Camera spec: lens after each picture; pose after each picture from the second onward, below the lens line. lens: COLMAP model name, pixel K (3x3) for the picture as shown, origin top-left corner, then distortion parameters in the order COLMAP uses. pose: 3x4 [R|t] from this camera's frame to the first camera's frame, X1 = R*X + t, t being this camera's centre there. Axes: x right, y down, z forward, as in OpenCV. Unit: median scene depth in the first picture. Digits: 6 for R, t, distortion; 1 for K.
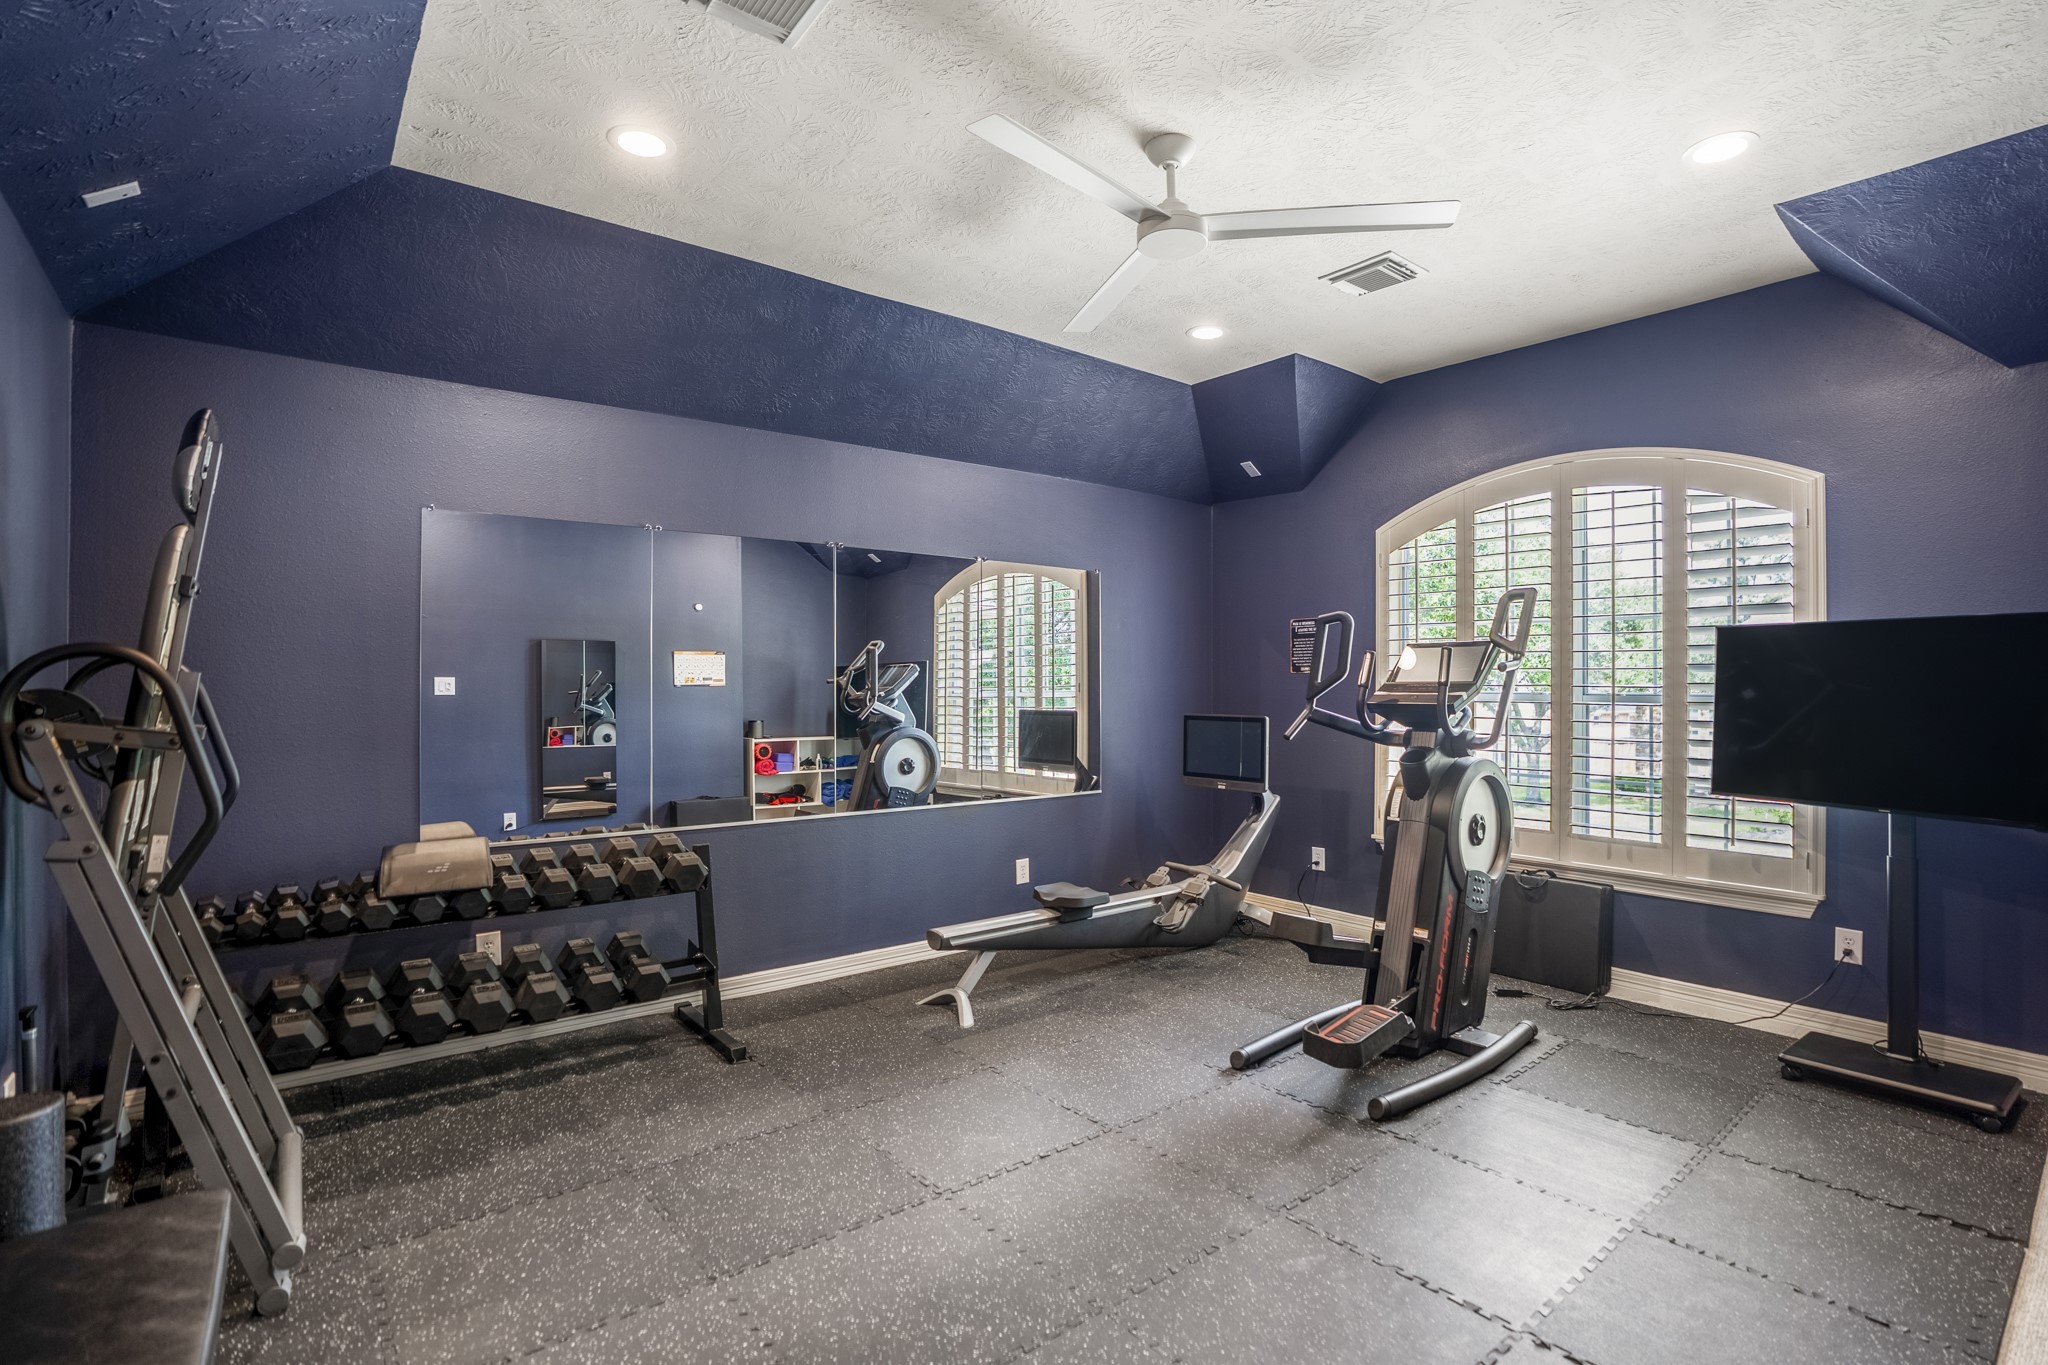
lens RADIAL K [[970.4, 0, 1019.7], [0, 970.4, 686.5], [0, 0, 1]] dist [-0.070491, 0.030153]
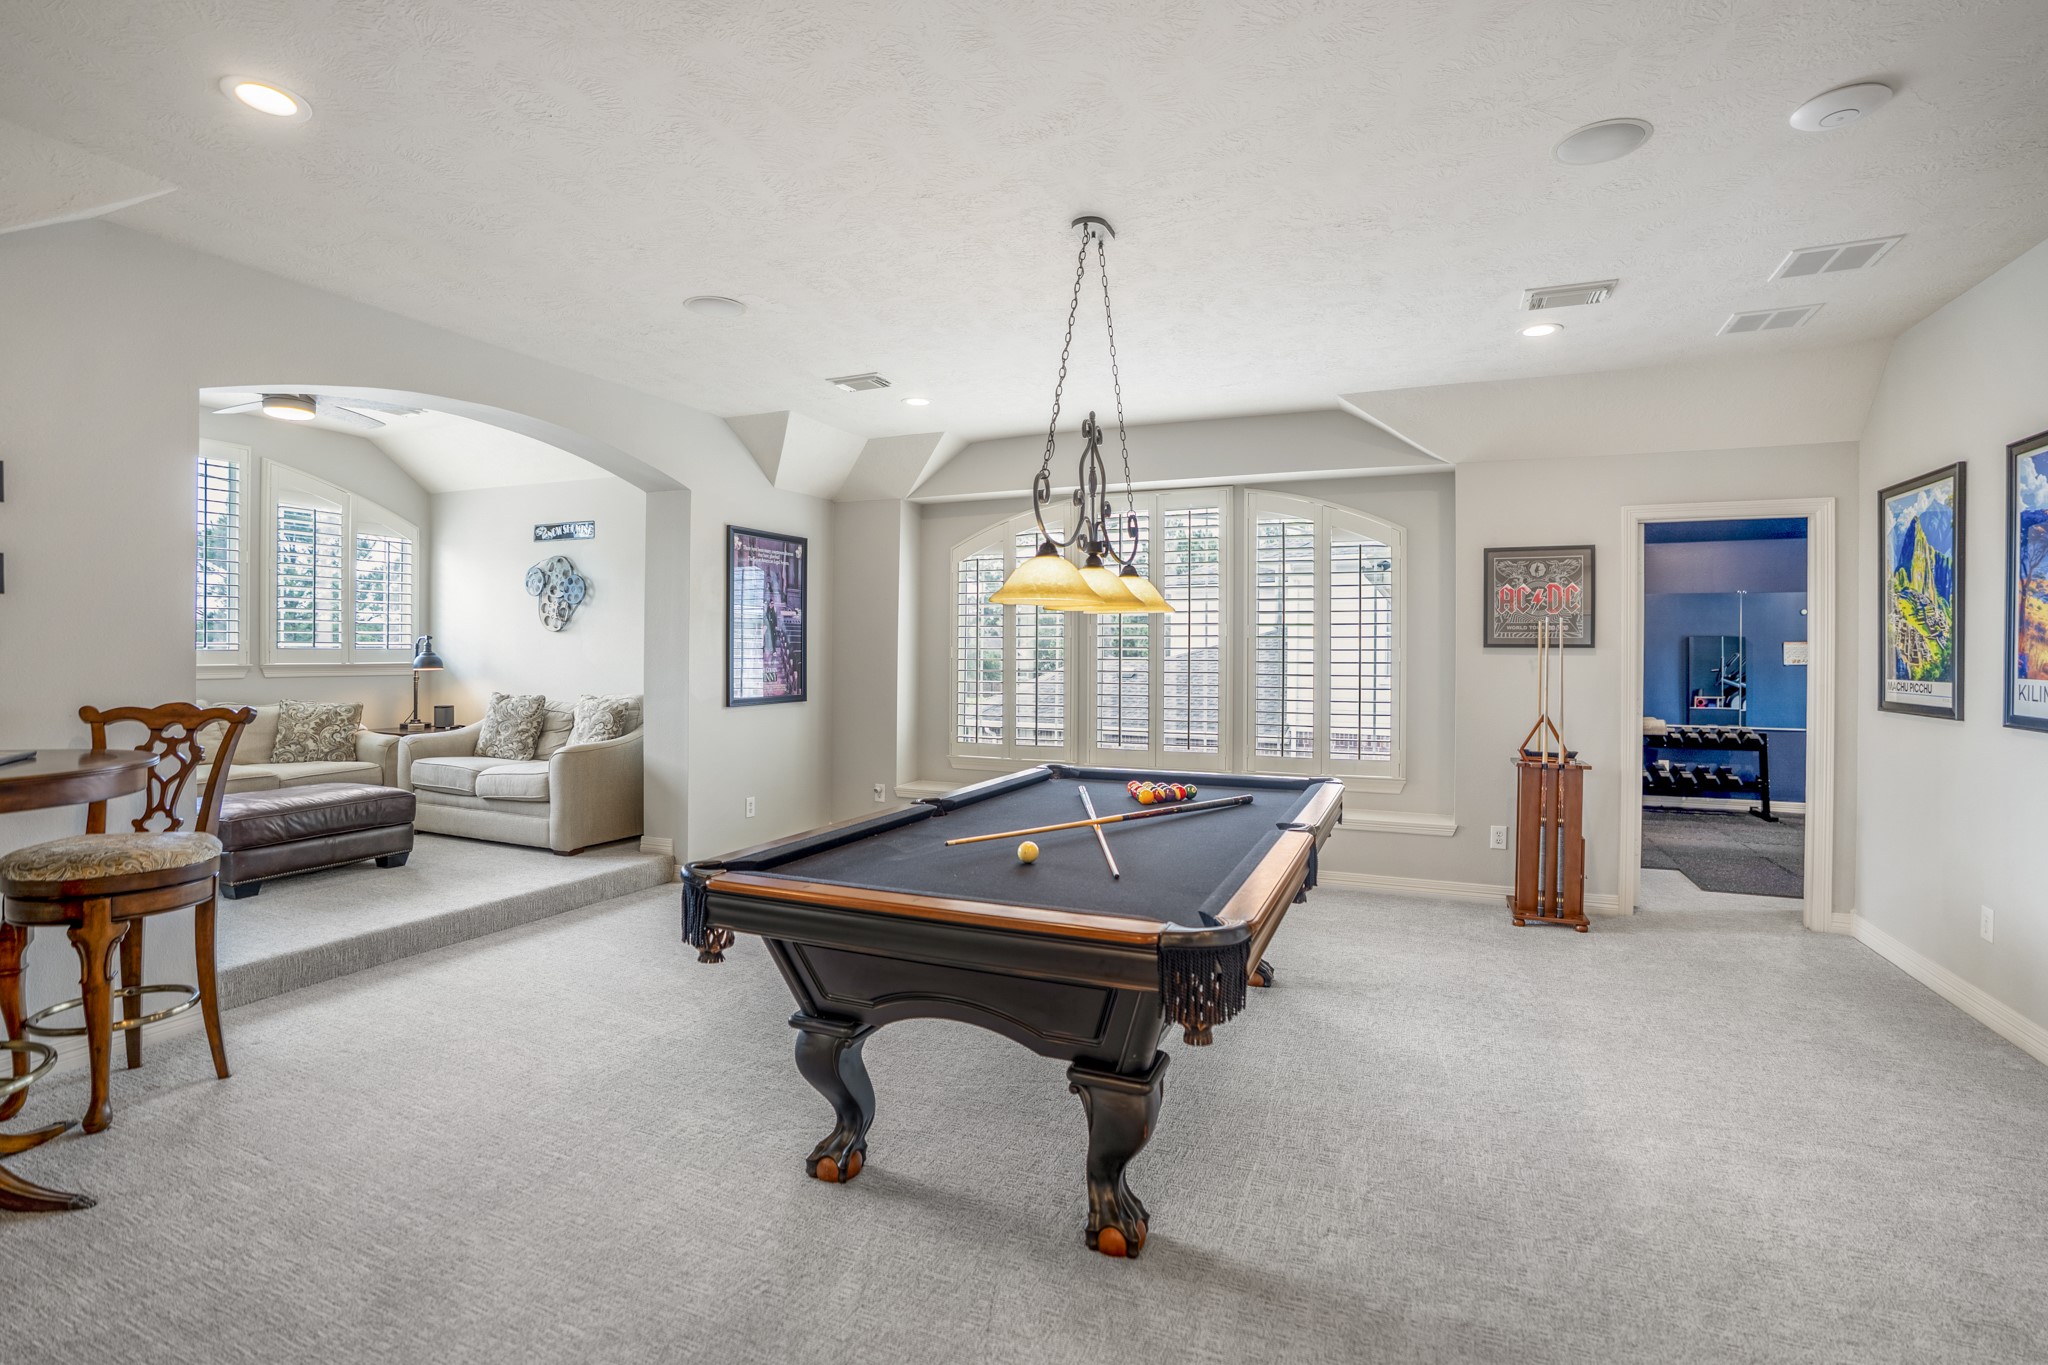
lens RADIAL K [[970.4, 0, 1019.7], [0, 970.4, 686.5], [0, 0, 1]] dist [-0.070491, 0.030153]
pose [[0.467660, 0.008397, -0.883869, 0.831587], [0.005550, 0.999907, 0.012436, 0.018097], [0.883891, -0.010721, 0.467570, -1.636988]]
